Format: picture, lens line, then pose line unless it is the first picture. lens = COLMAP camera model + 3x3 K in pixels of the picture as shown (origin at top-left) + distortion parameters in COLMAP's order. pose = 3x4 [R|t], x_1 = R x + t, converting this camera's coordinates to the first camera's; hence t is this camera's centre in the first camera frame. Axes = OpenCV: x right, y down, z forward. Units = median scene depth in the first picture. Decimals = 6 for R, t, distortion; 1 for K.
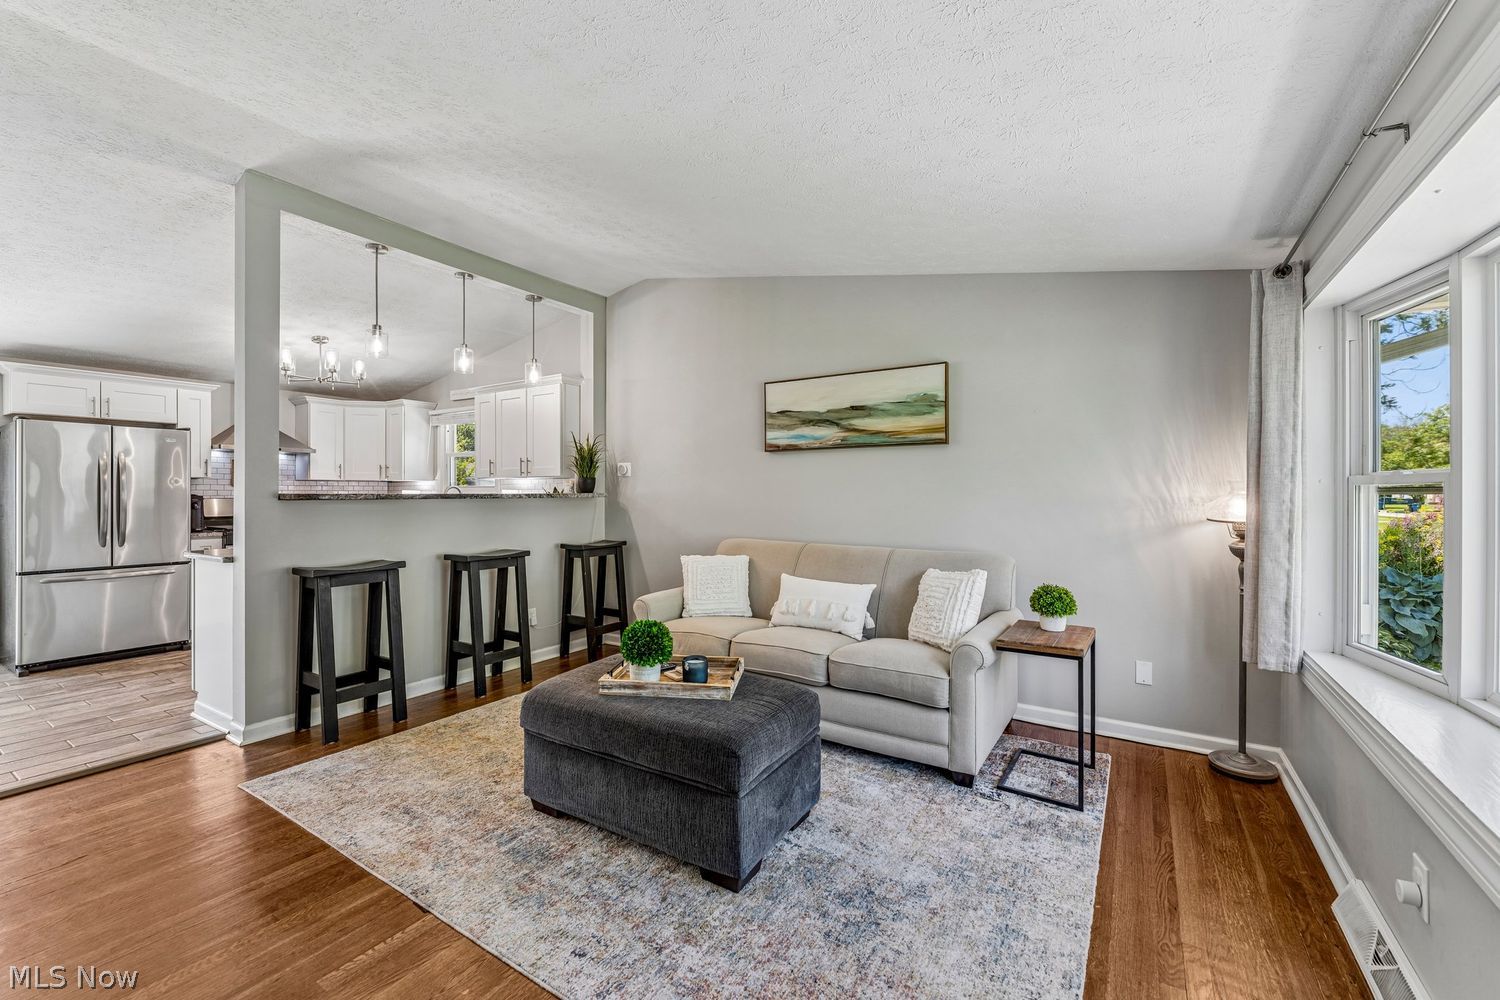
lens RADIAL K [[618.9, 0, 758.9], [0, 618.9, 493.0], [0, 0, 1]] dist [-0.004795, -0.001766]
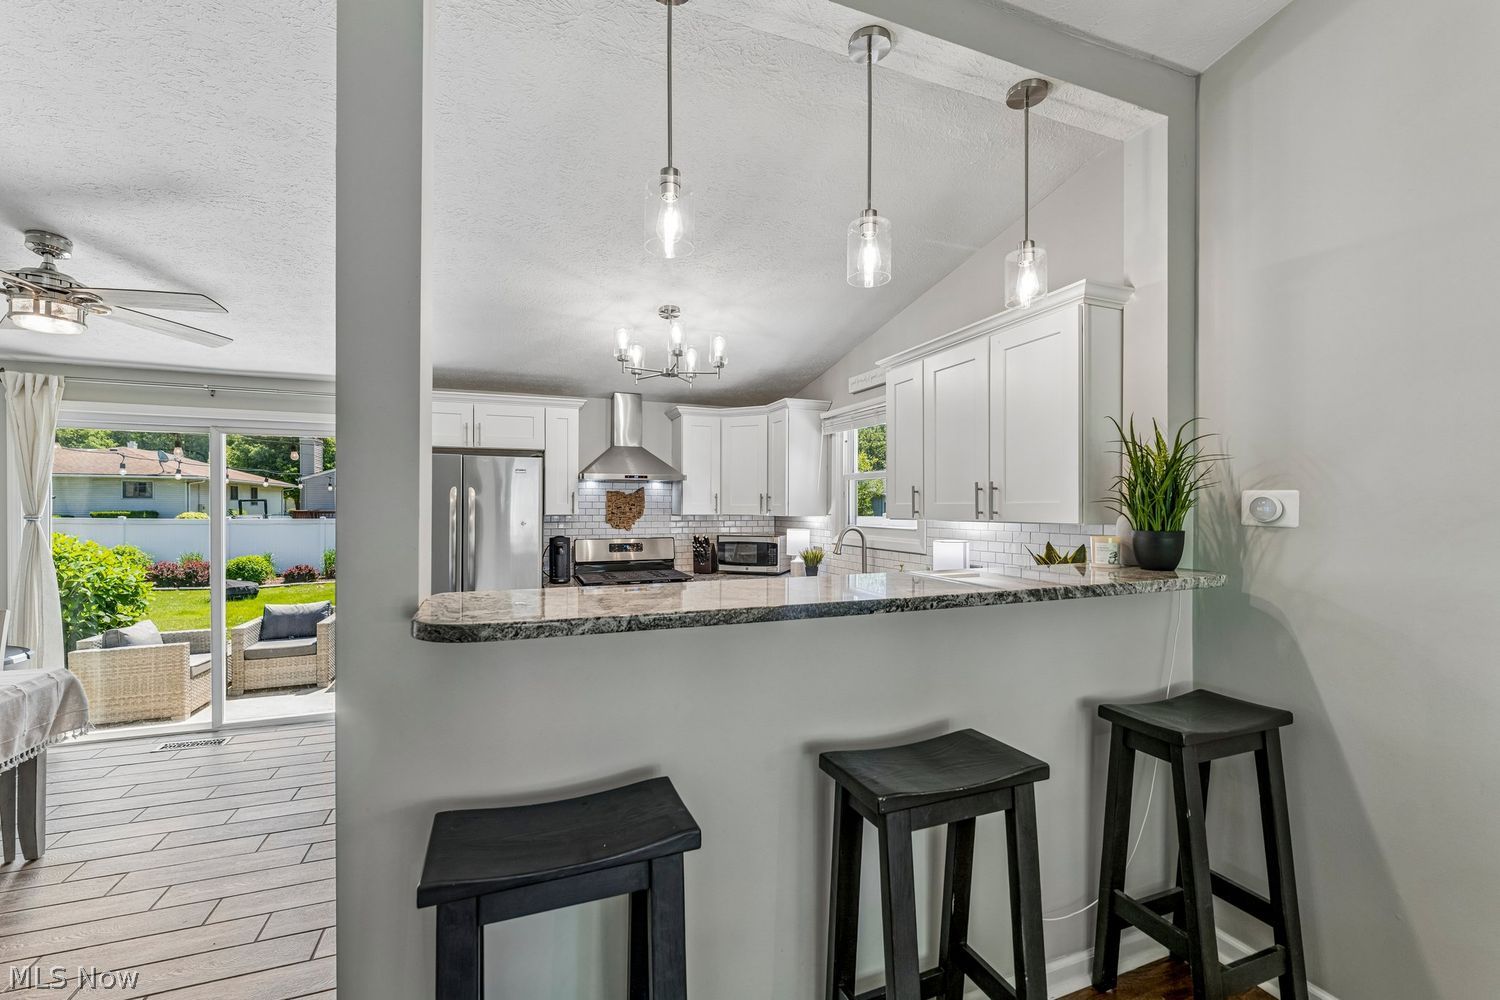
lens RADIAL K [[618.9, 0, 737.1], [0, 618.9, 509.4], [0, 0, 1]] dist [-0.004795, -0.001766]
pose [[0.794215, 0.004455, -0.607621, -0.266121], [-0.002201, 0.999988, 0.004455, -0.041446], [0.607633, -0.002201, 0.794215, 0.555248]]
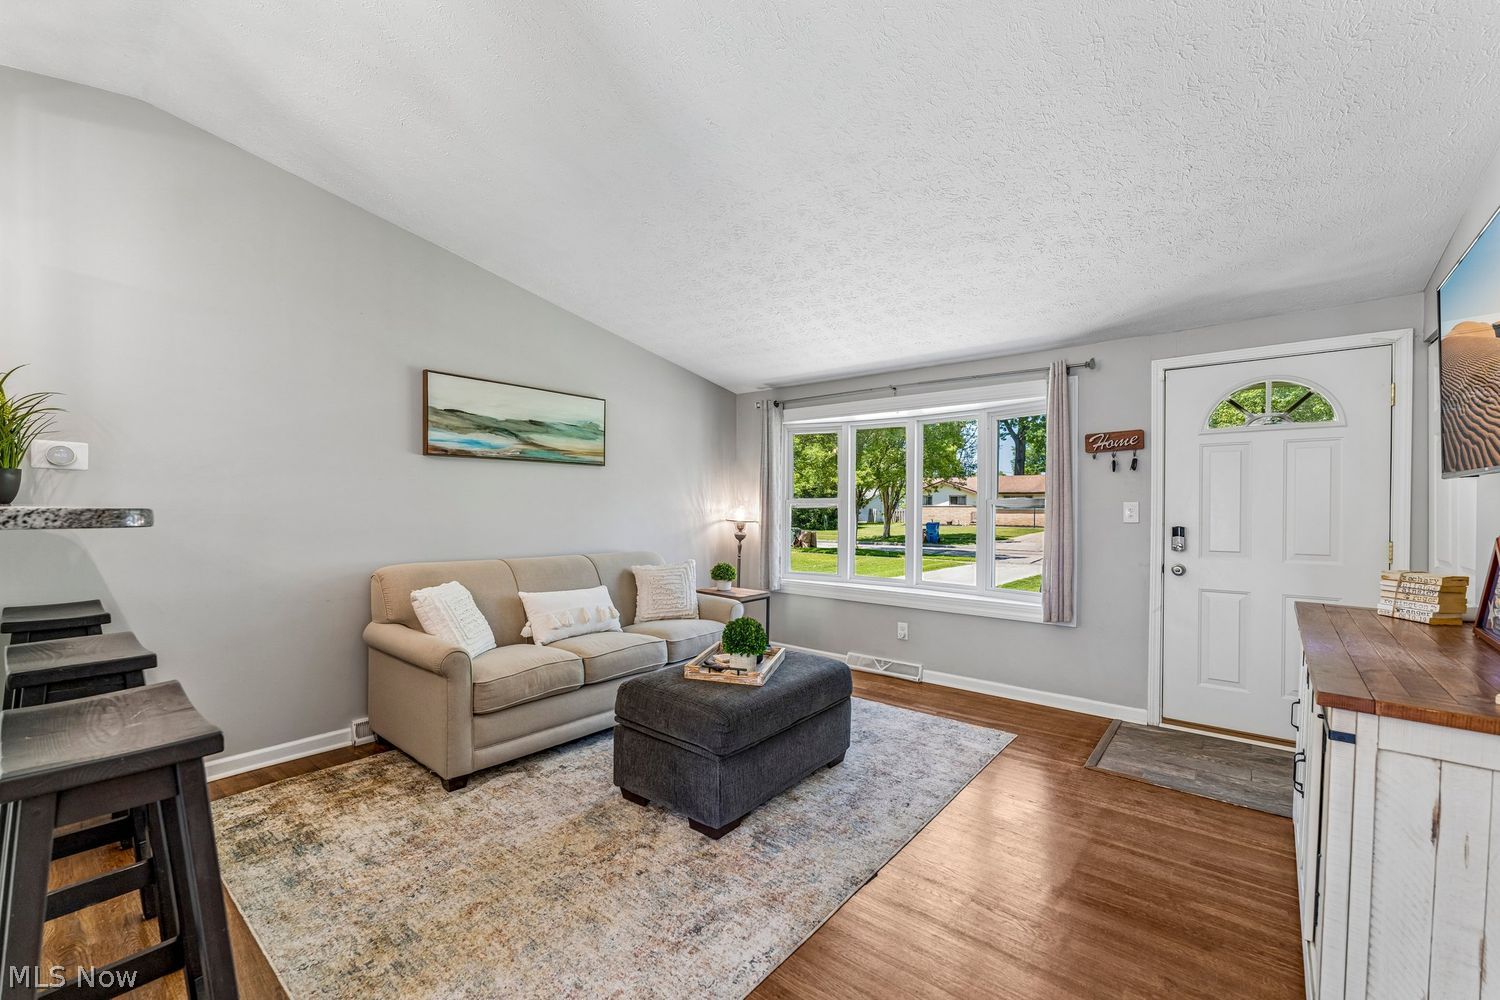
lens RADIAL K [[618.9, 0, 744.6], [0, 618.9, 510.2], [0, 0, 1]] dist [-0.004795, -0.001766]
pose [[0.117488, -0.006634, 0.993052, -0.684334], [-0.007694, 0.999942, 0.007590, -0.002775], [-0.993045, -0.008532, 0.117430, 0.445789]]
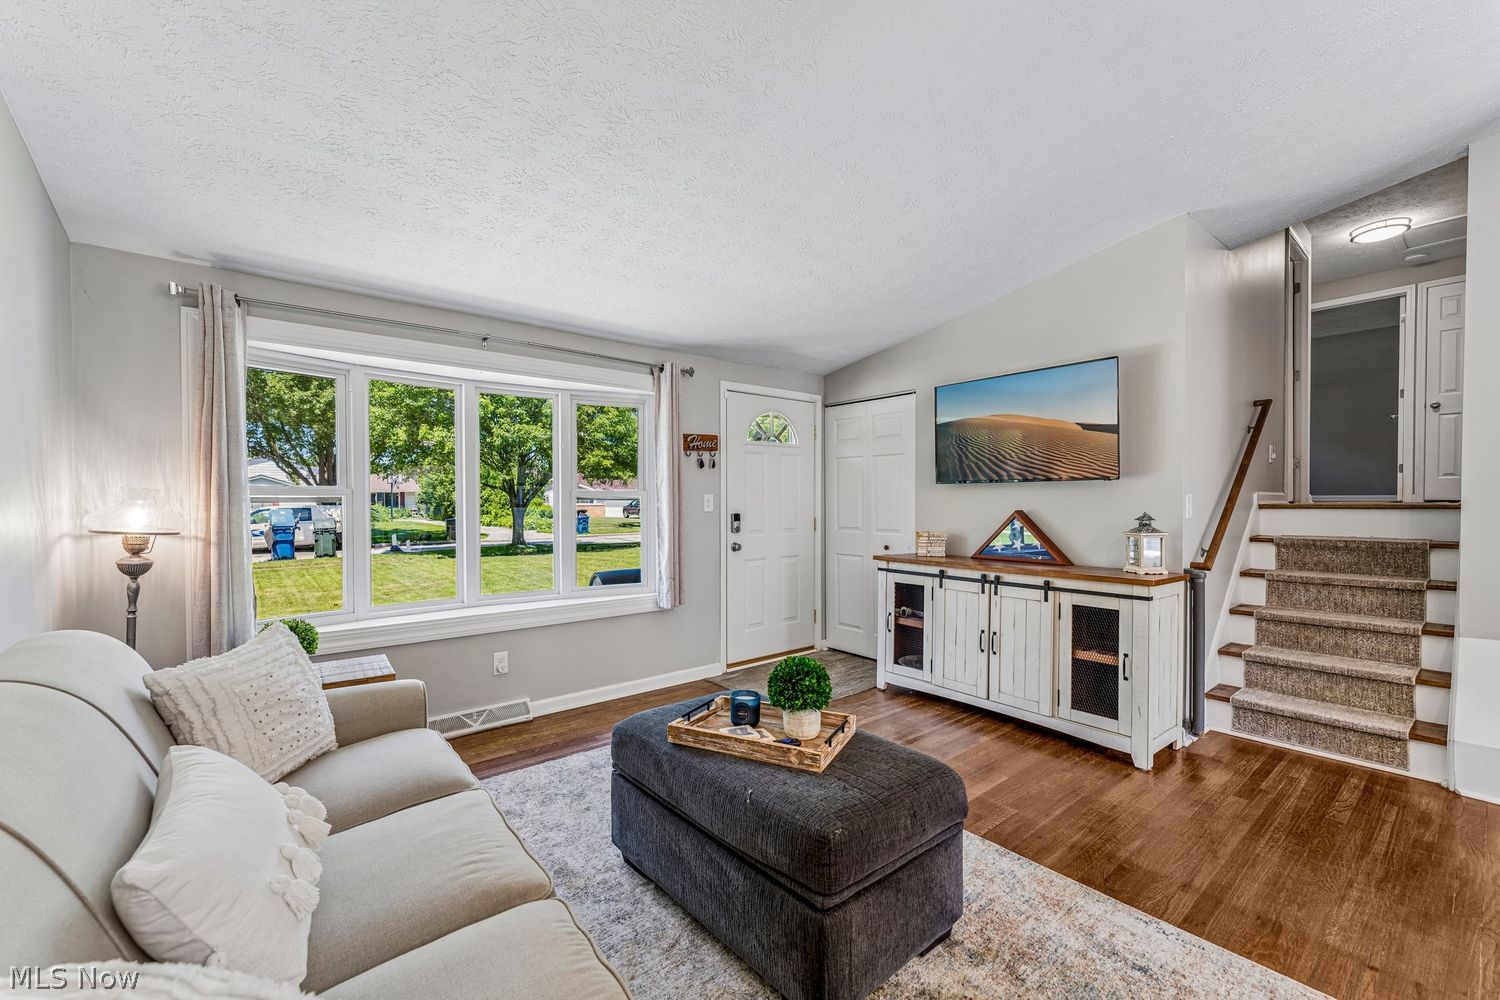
lens RADIAL K [[618.9, 0, 746.5], [0, 618.9, 498.9], [0, 0, 1]] dist [-0.004795, -0.001766]
pose [[-0.952812, -0.009721, 0.303404, -0.191286], [-0.008126, 0.999946, 0.006520, -0.010708], [-0.303451, 0.003747, -0.952840, 0.930259]]
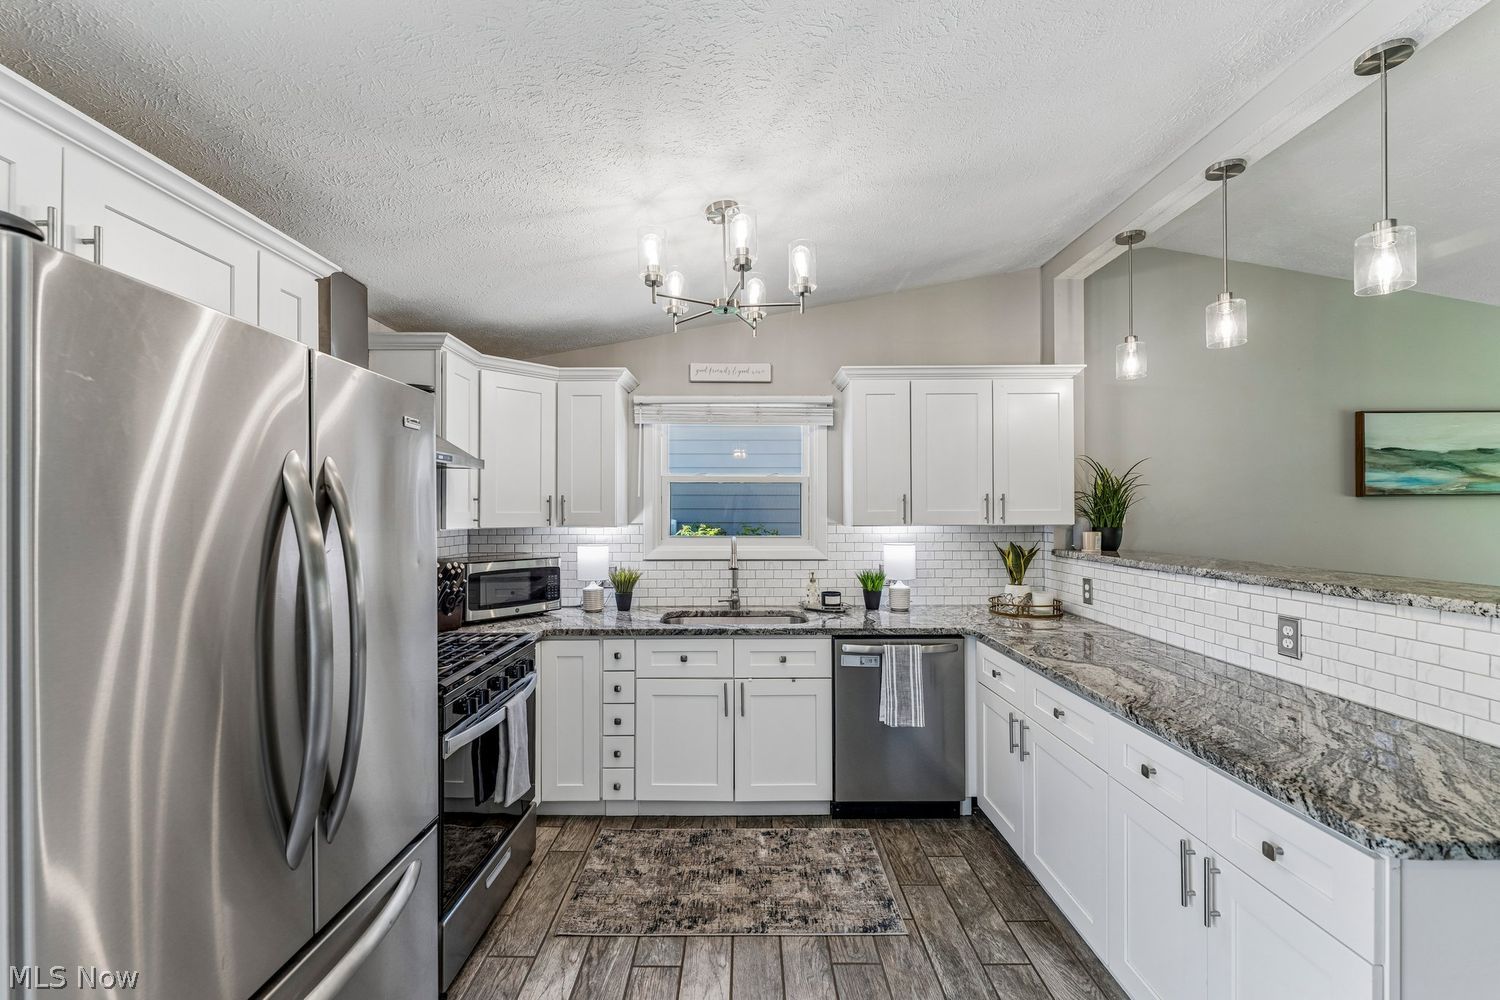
lens RADIAL K [[618.9, 0, 736.9], [0, 618.9, 512.0], [0, 0, 1]] dist [-0.004795, -0.001766]
pose [[0.849816, -0.001485, 0.527077, -1.009133], [0.001935, 0.999998, -0.000303, -0.043878], [-0.527076, 0.001277, 0.849817, 0.685143]]
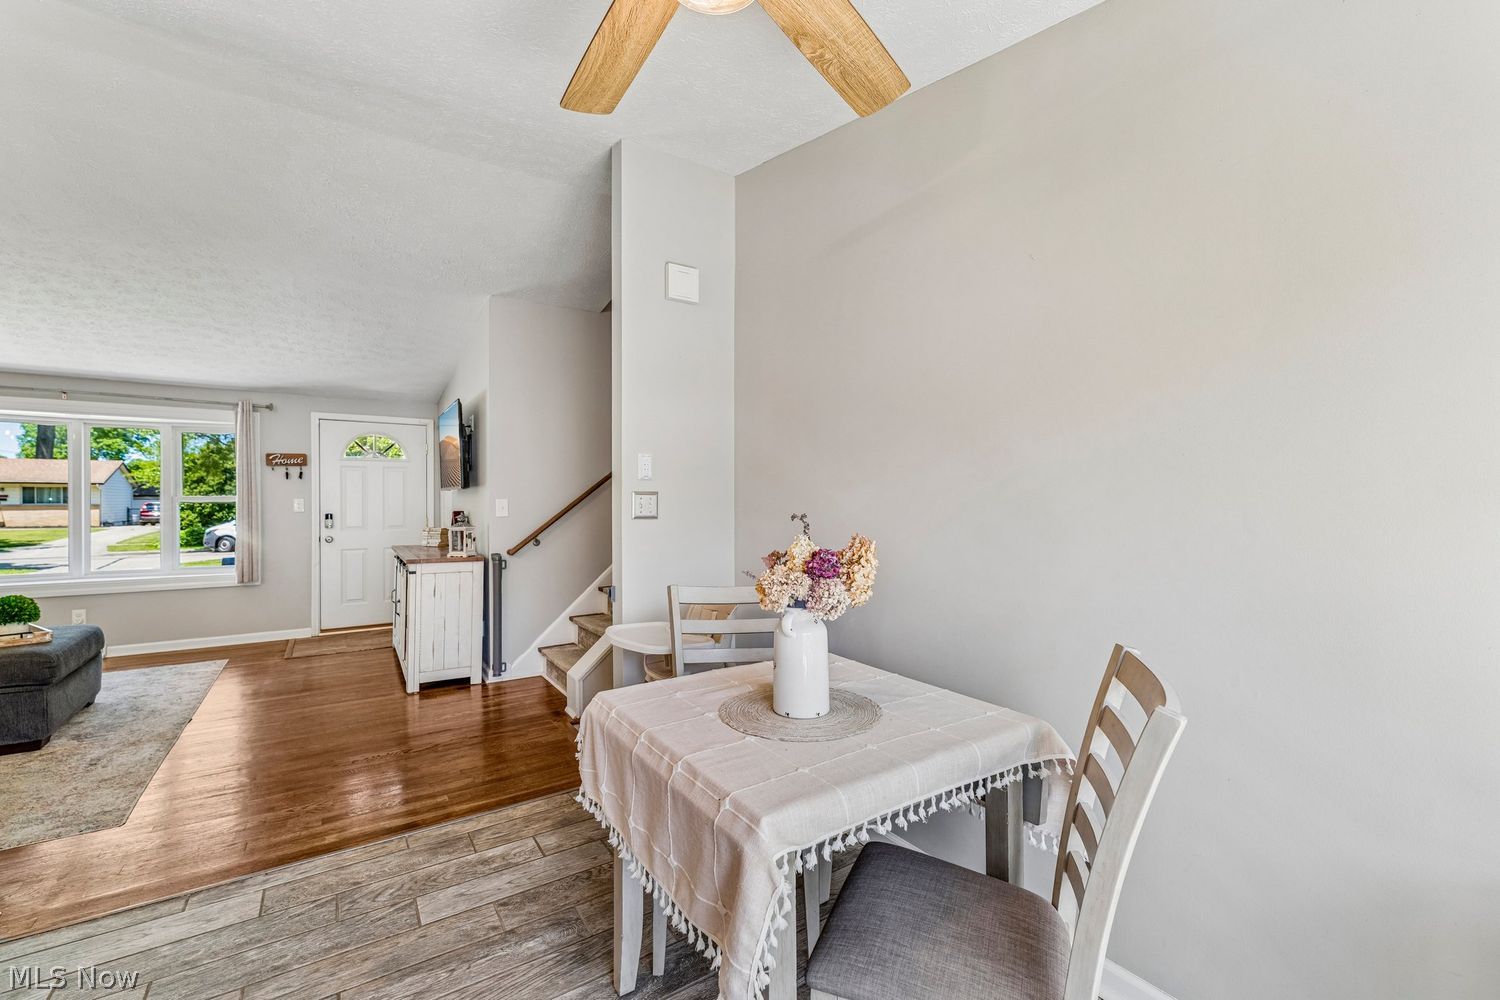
lens RADIAL K [[618.9, 0, 743.5], [0, 618.9, 501.9], [0, 0, 1]] dist [-0.004795, -0.001766]
pose [[-0.915600, 0.002131, 0.402084, -1.160507], [0.001192, 0.999996, -0.002585, -0.000765], [-0.402088, -0.001888, -0.915599, 0.823325]]
